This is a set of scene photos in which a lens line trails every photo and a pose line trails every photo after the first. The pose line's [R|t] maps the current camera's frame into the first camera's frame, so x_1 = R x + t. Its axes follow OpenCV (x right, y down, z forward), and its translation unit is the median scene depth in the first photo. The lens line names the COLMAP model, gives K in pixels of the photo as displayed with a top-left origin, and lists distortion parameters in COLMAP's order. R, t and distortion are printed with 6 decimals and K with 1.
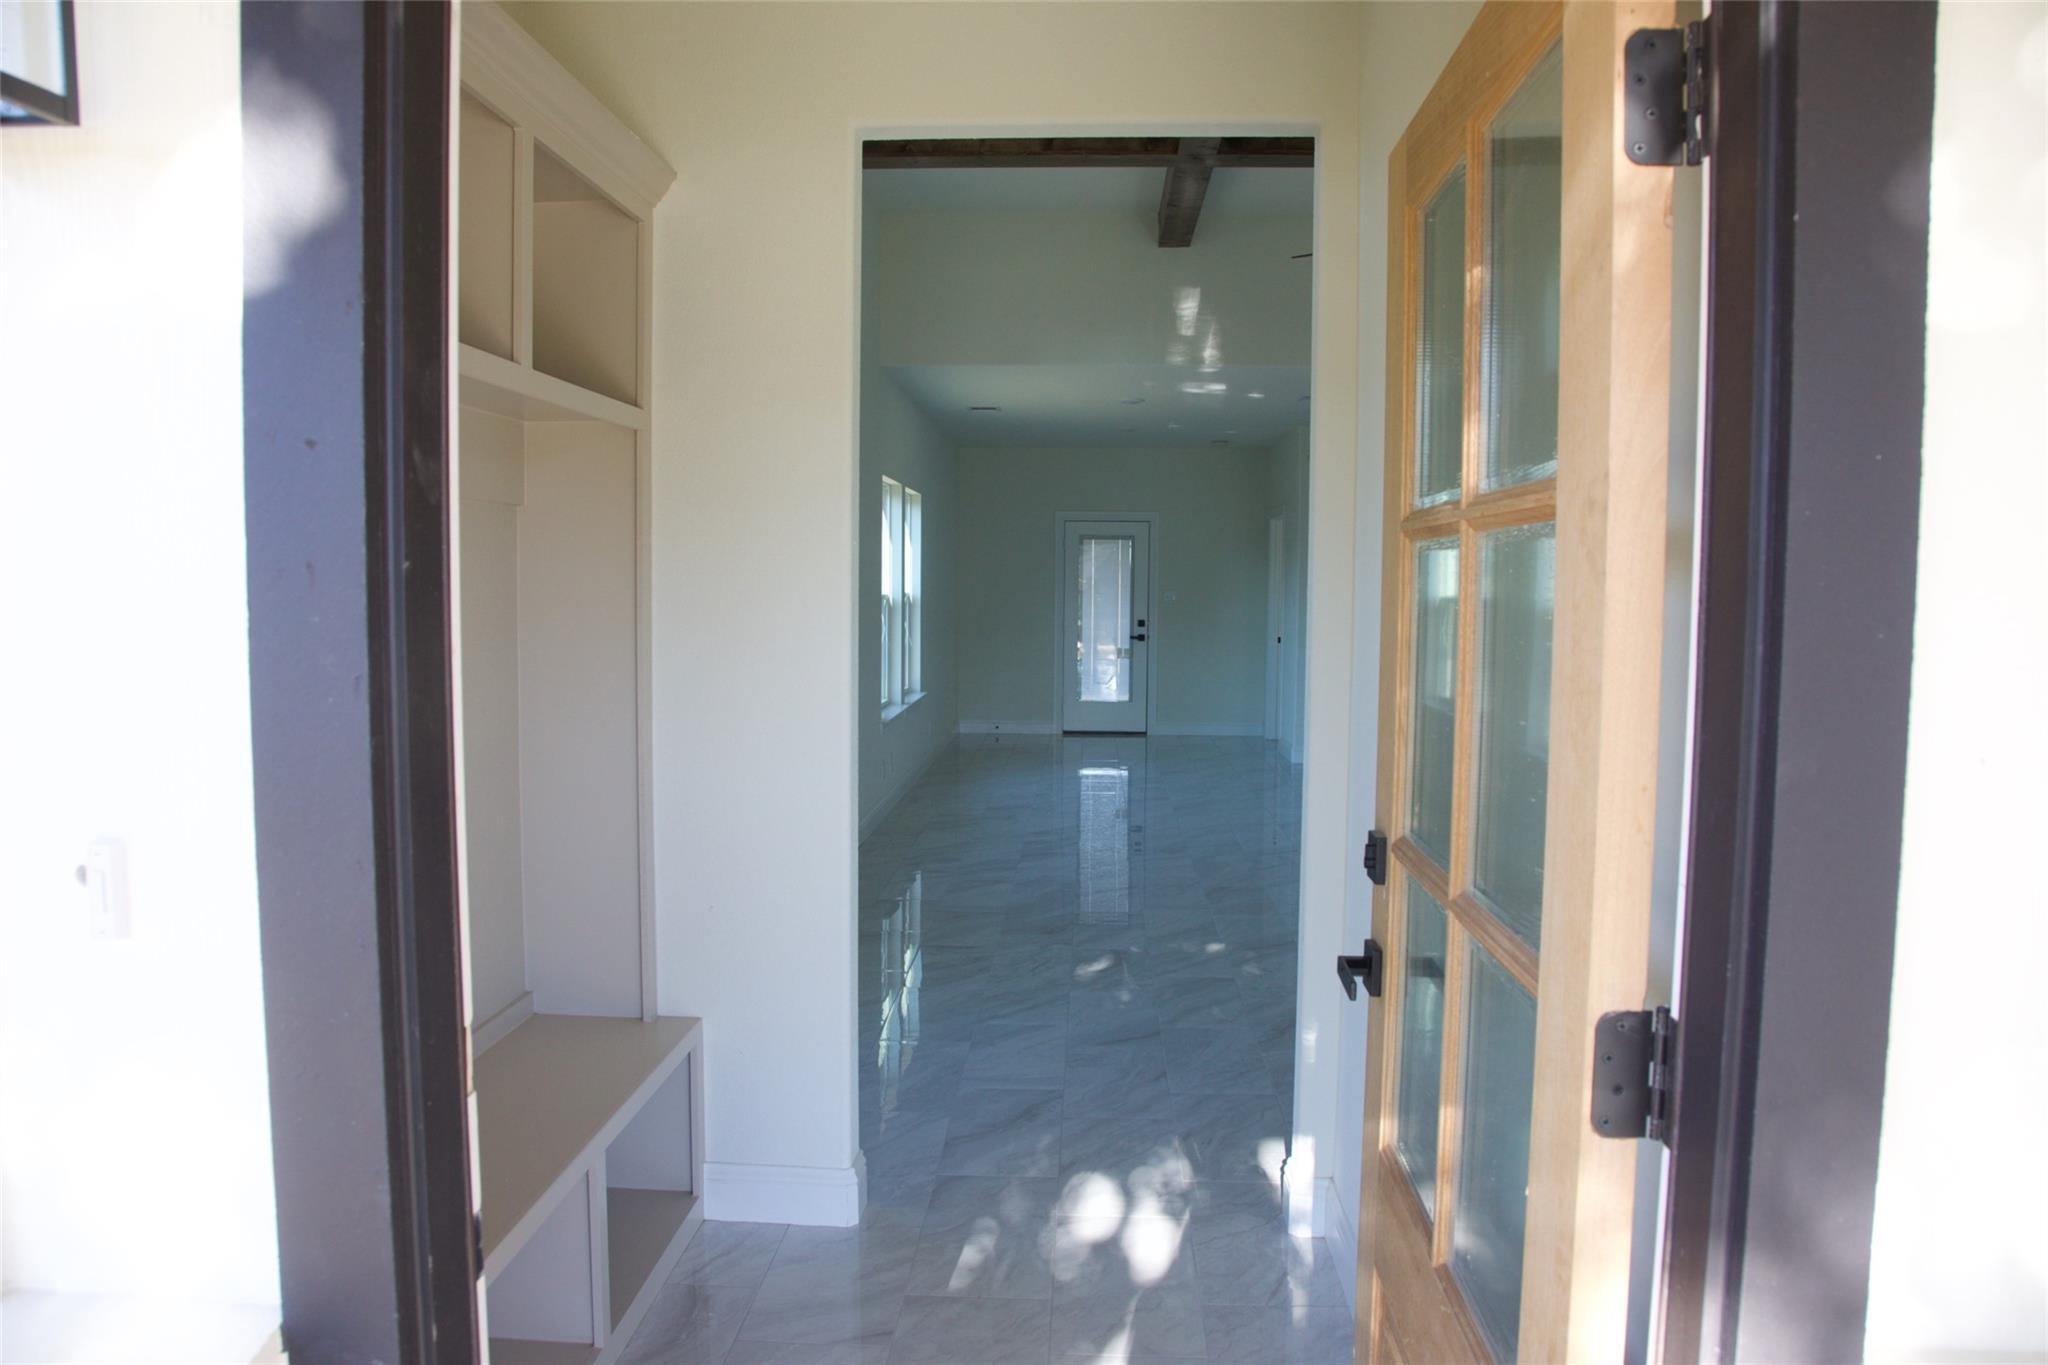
lens RADIAL K [[1416.6, 0, 1024.0], [0, 1416.6, 682.5], [0, 0, 1]] dist [-0.118428, 0.072953]
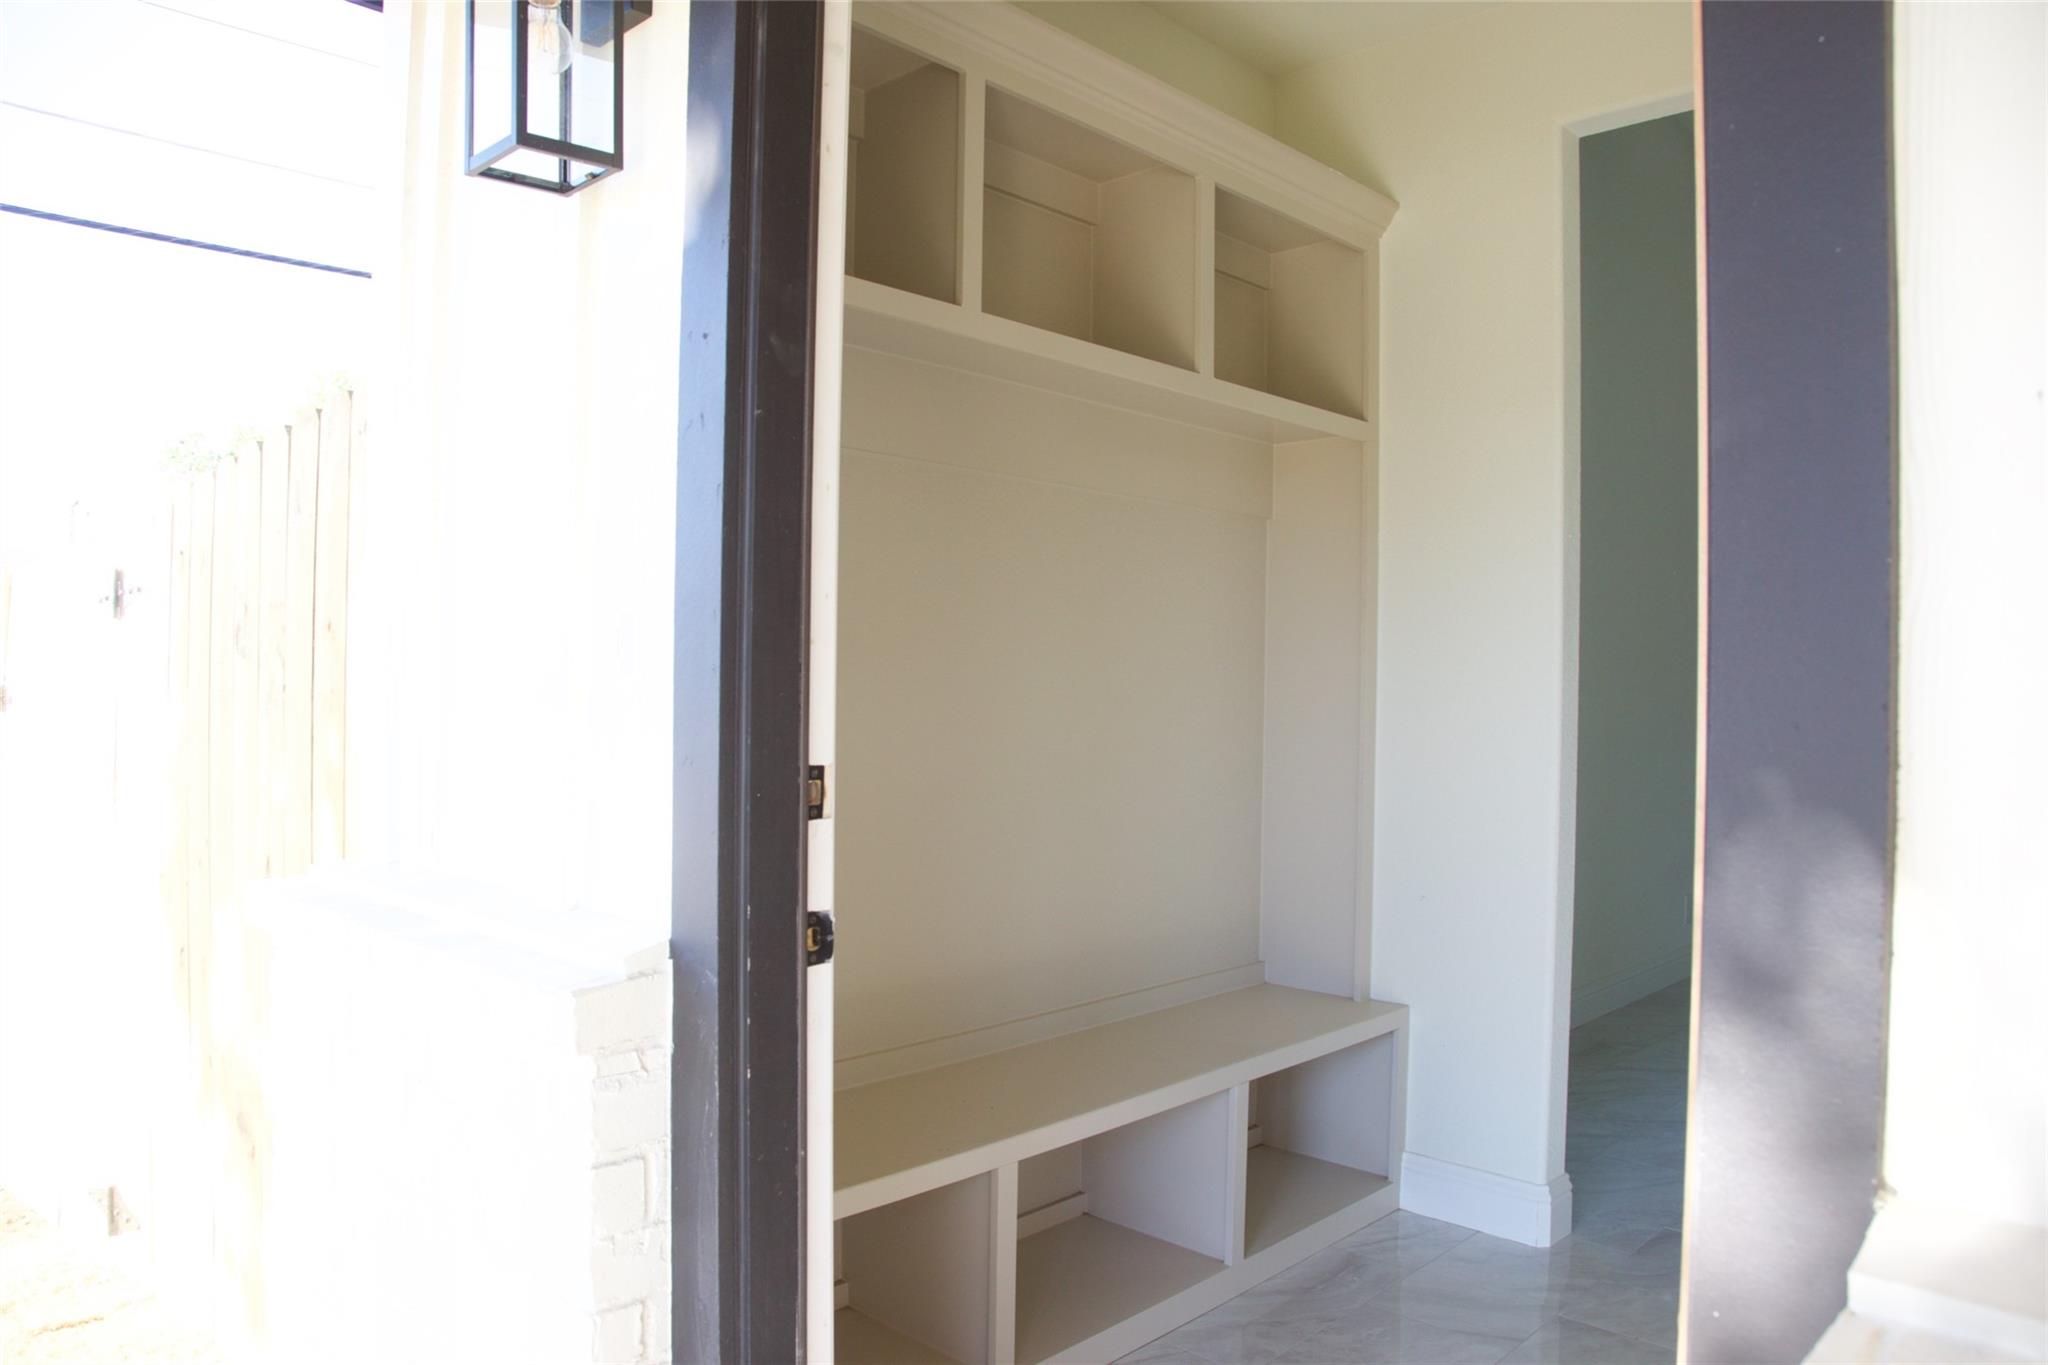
lens RADIAL K [[1416.6, 0, 1024.0], [0, 1416.6, 682.5], [0, 0, 1]] dist [-0.118428, 0.072953]
pose [[0.757557, -0.001240, -0.652768, 0.231660], [-0.053680, 0.996493, -0.064190, 0.088161], [0.650559, 0.083668, 0.754833, 0.028339]]
